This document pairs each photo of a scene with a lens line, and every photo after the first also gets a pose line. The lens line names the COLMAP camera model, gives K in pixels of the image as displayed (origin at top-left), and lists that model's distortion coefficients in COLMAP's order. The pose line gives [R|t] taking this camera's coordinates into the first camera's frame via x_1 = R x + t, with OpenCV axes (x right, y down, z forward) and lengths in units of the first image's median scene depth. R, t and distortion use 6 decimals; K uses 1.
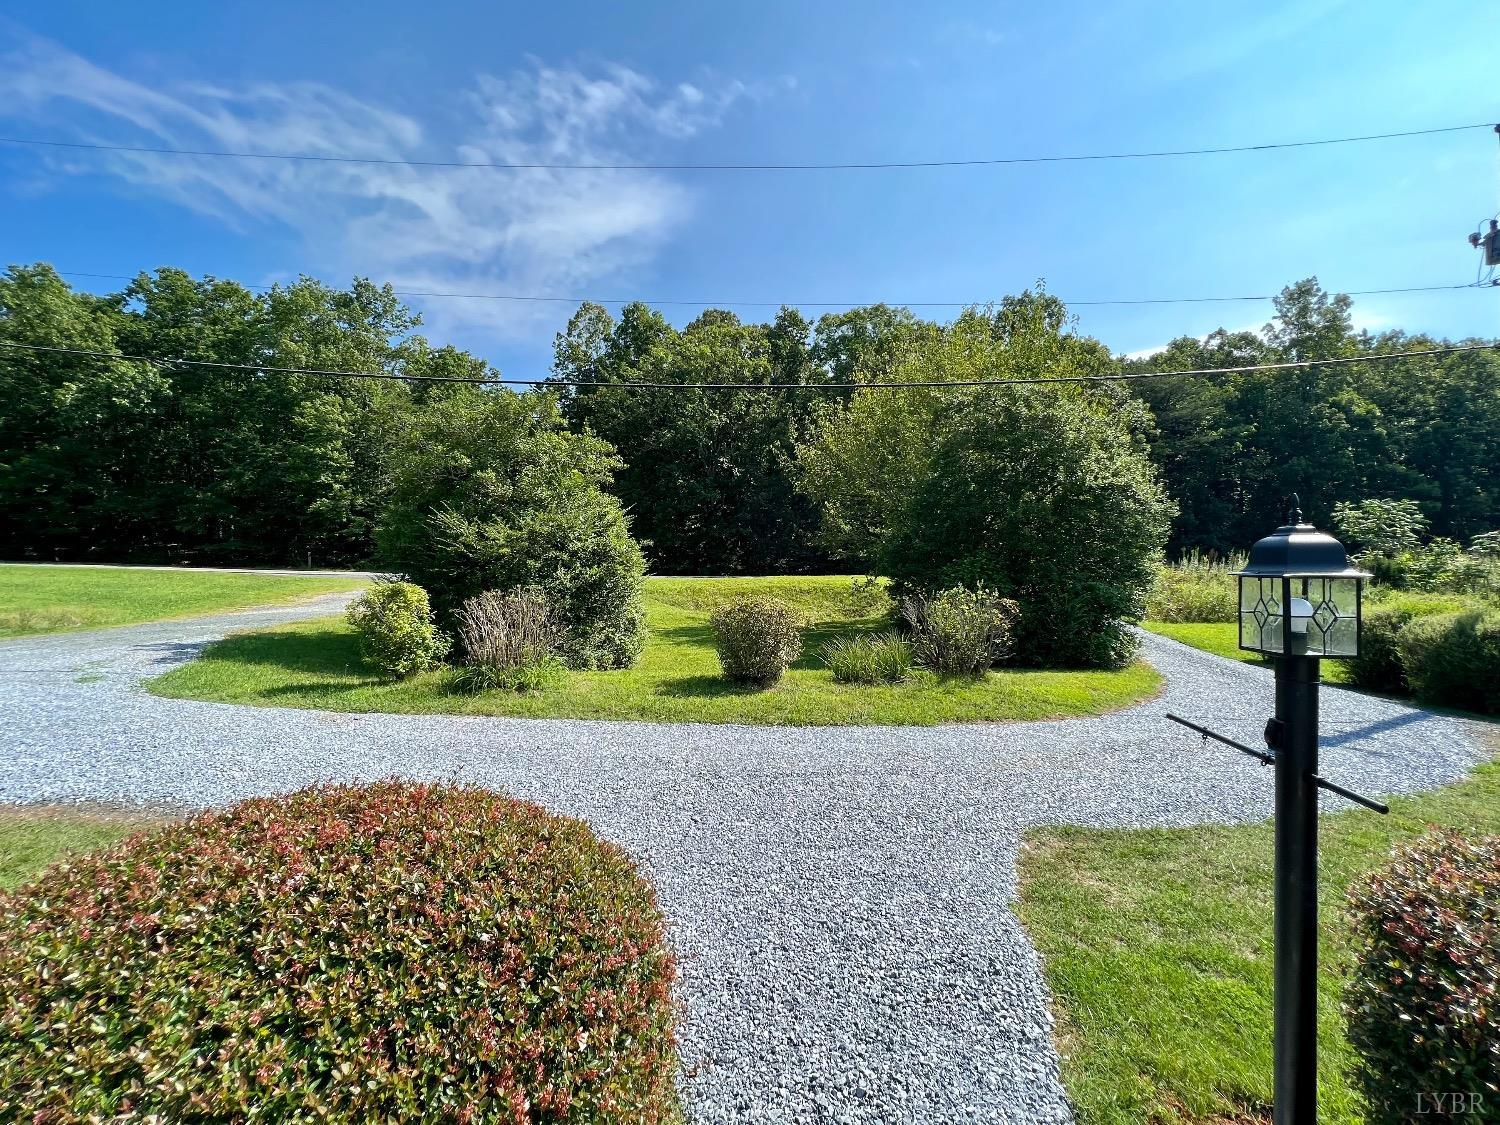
lens RADIAL K [[622.4, 0, 748.0], [0, 622.4, 558.7], [0, 0, 1]] dist [-0.001313, -0.000238]
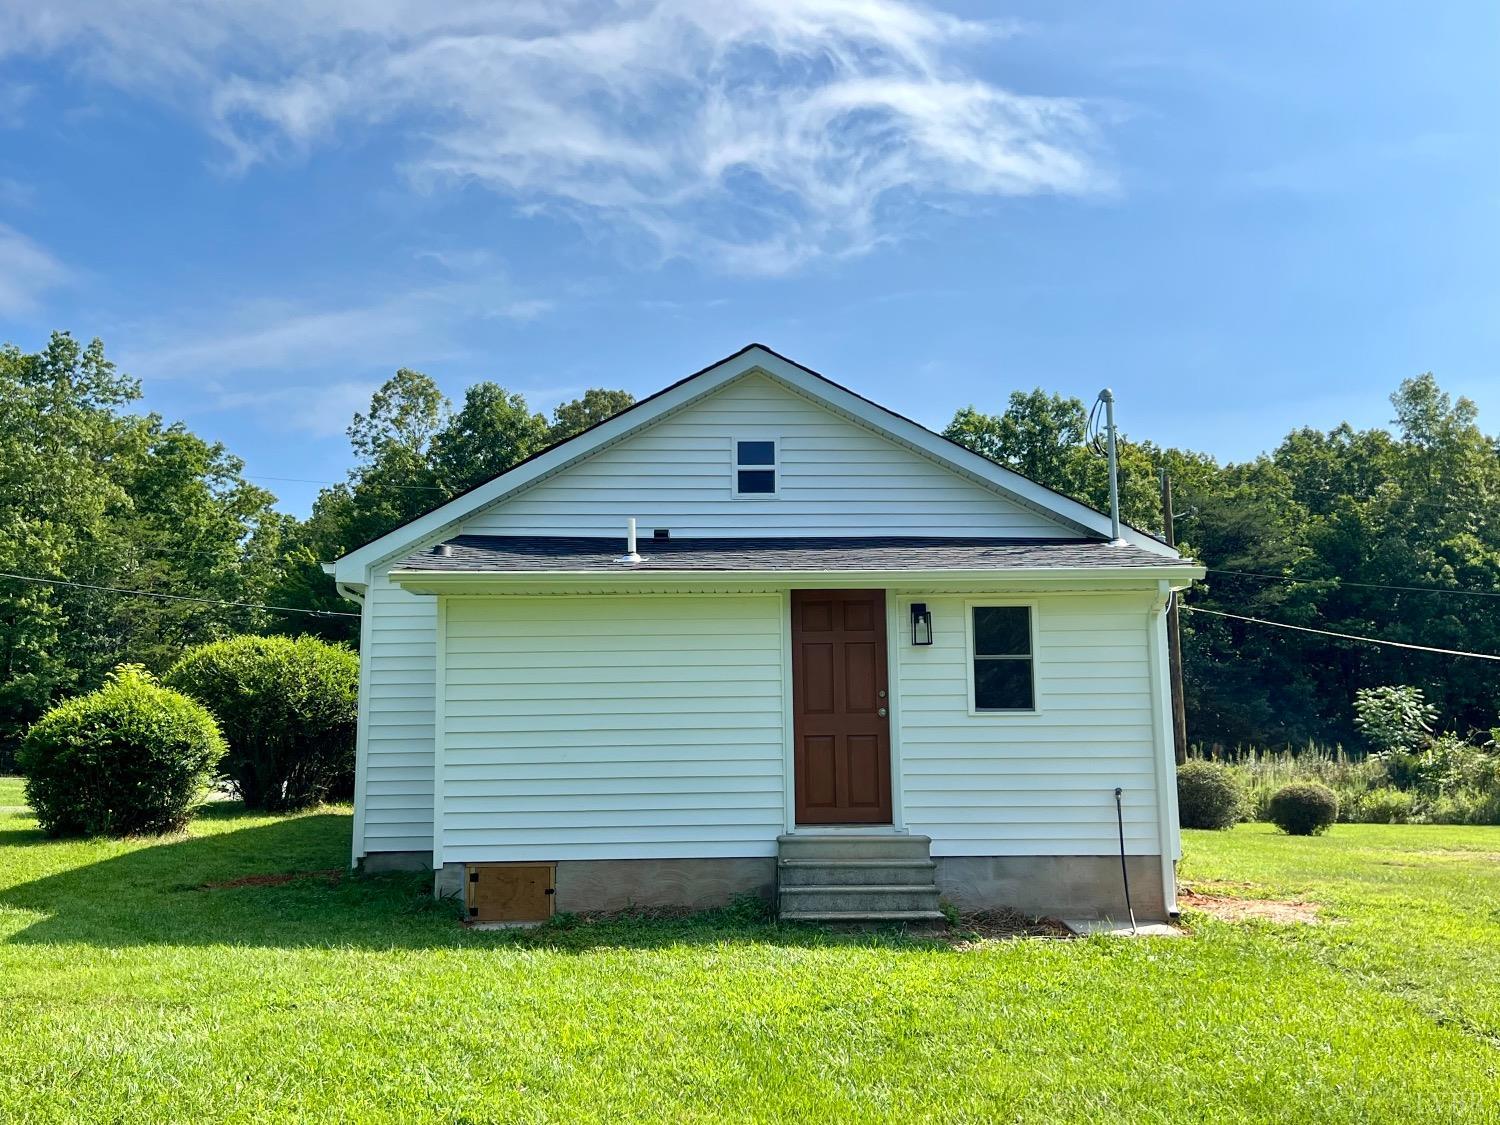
lens RADIAL K [[1500.2, 0, 750.0], [0, 1500.2, 562.5], [0, 0, 1]] dist [0.017802, 0.013242]
pose [[0.995209, 0.011866, 0.097047, -0.053784], [0.002580, 0.989075, -0.147393, 0.026124], [-0.097736, 0.146937, 0.984305, -0.648435]]
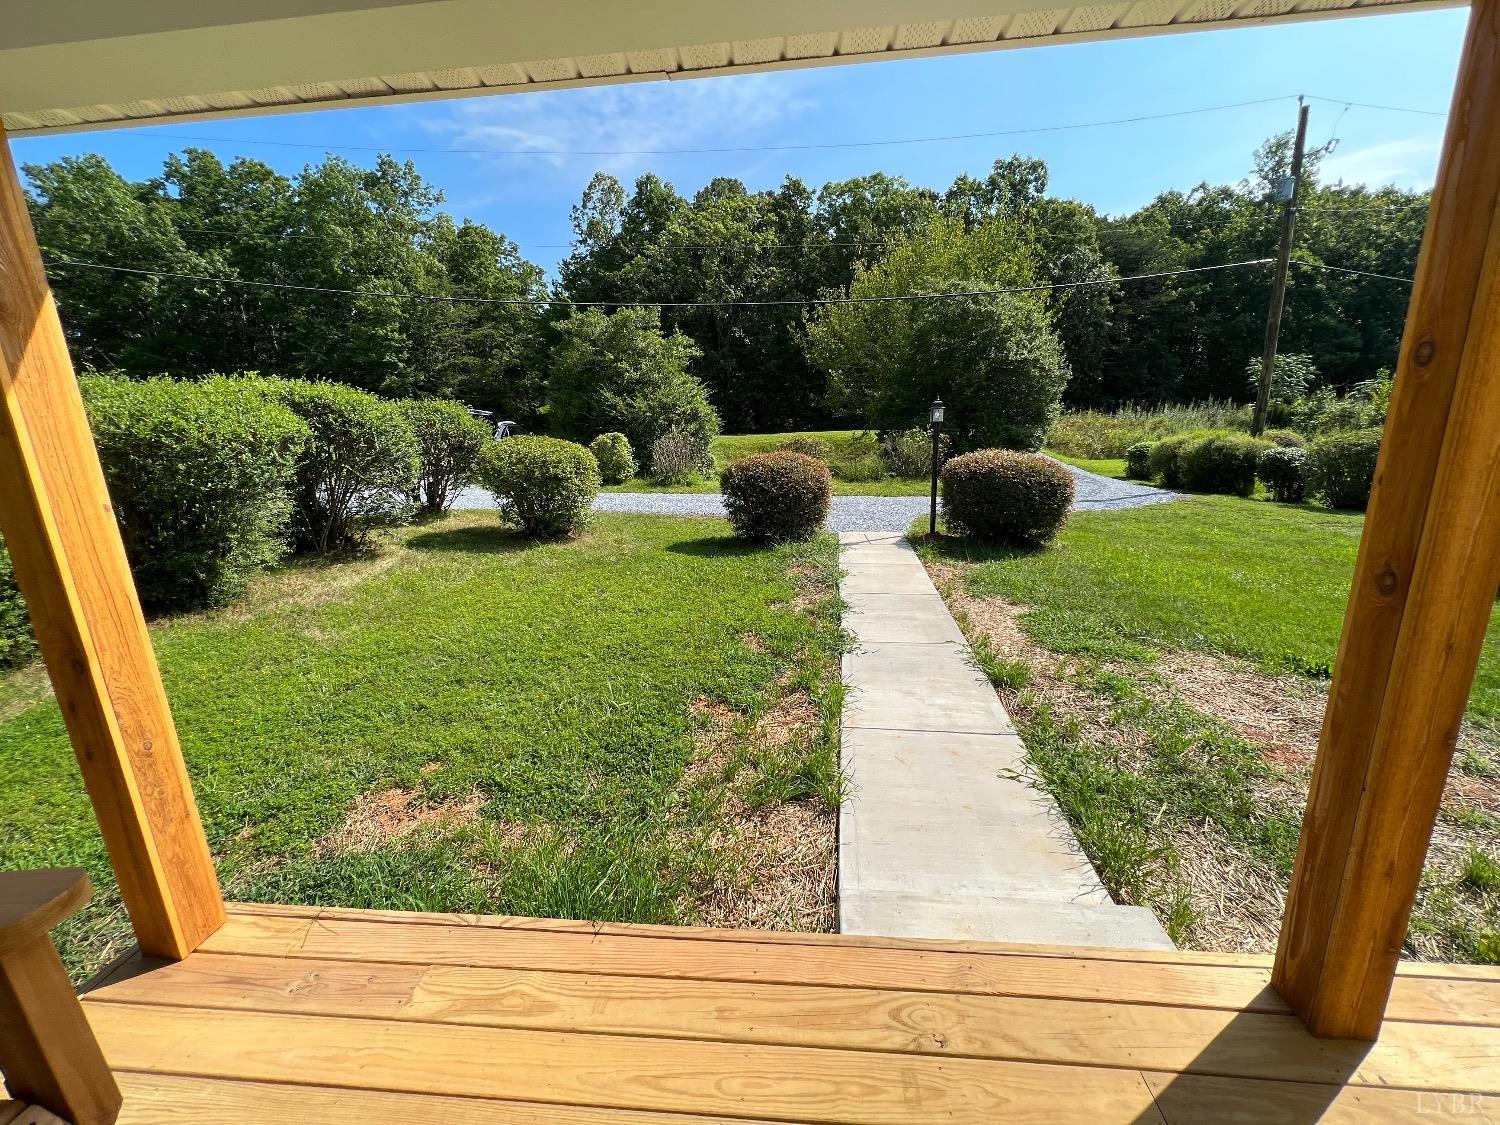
lens RADIAL K [[599.9, 0, 747.0], [0, 599.9, 558.8], [0, 0, 1]] dist [-0.002184, -0.000021]
pose [[0.999621, -0.027427, -0.002508, -0.028667], [0.027295, 0.974407, 0.223126, 0.002985], [-0.003676, -0.223110, 0.974786, -0.147693]]
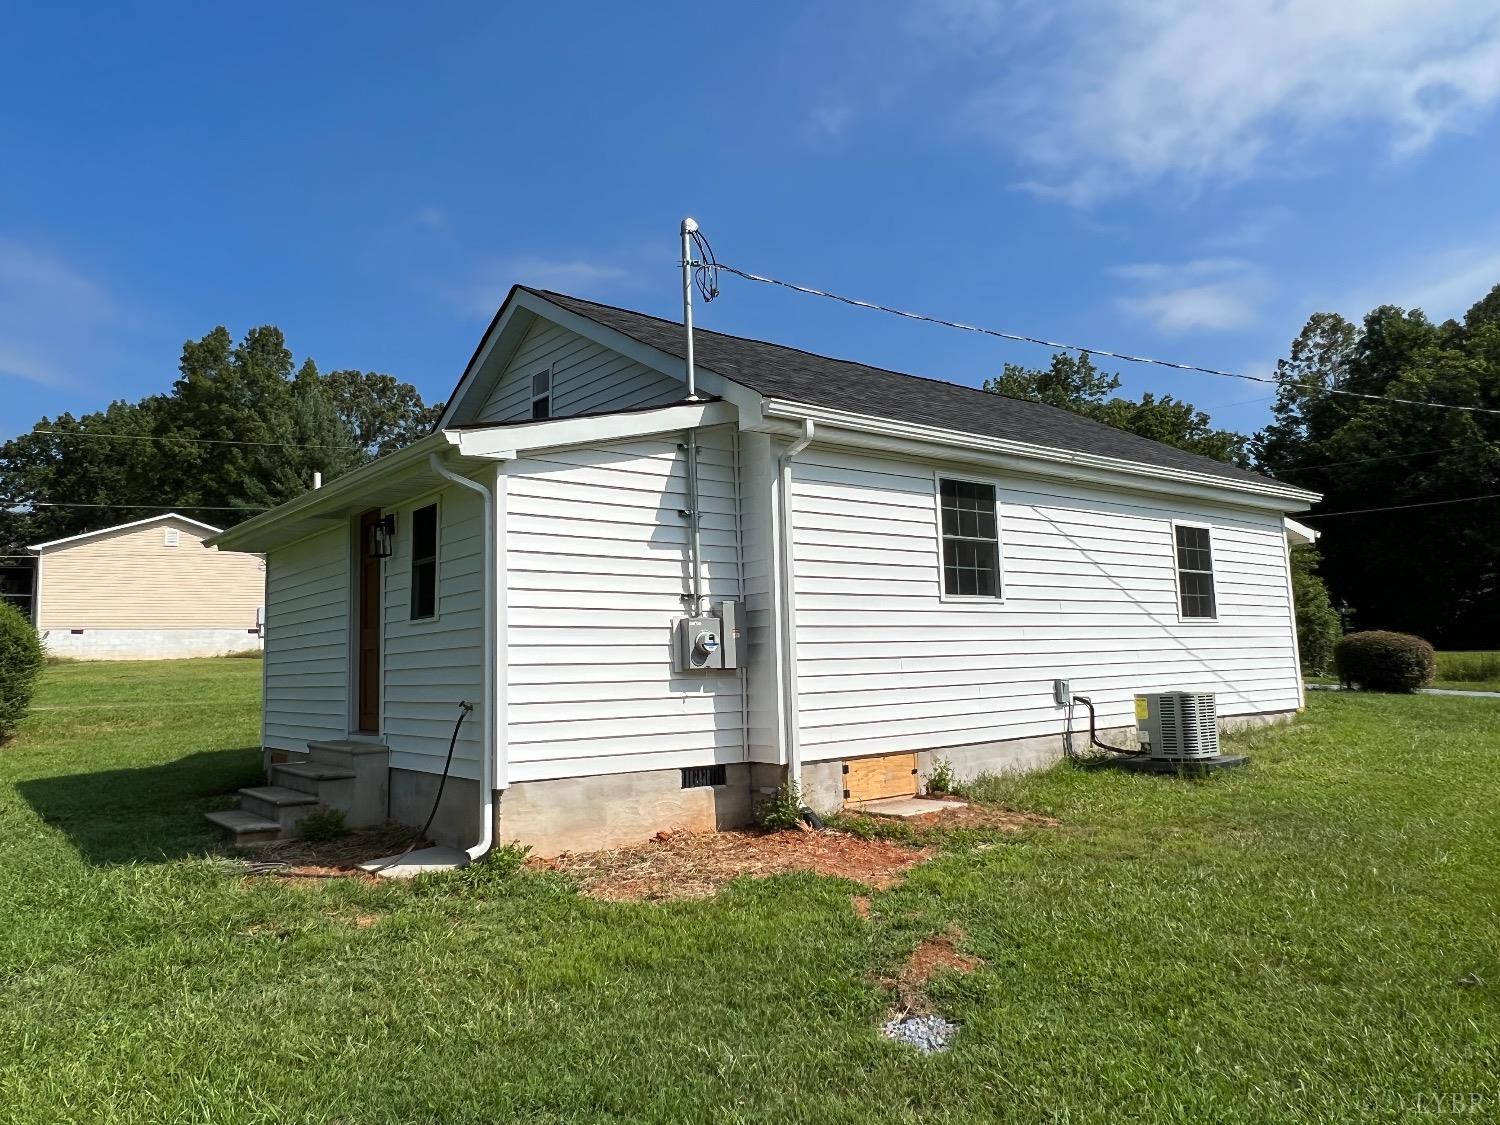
lens RADIAL K [[1024.3, 0, 750.0], [0, 1024.3, 562.5], [0, 0, 1]] dist [0.002898, 0.002618]
pose [[0.689980, -0.080975, -0.719285, 0.180684], [0.015039, 0.995112, -0.097601, 0.021194], [0.723672, 0.056525, 0.687825, -0.462060]]
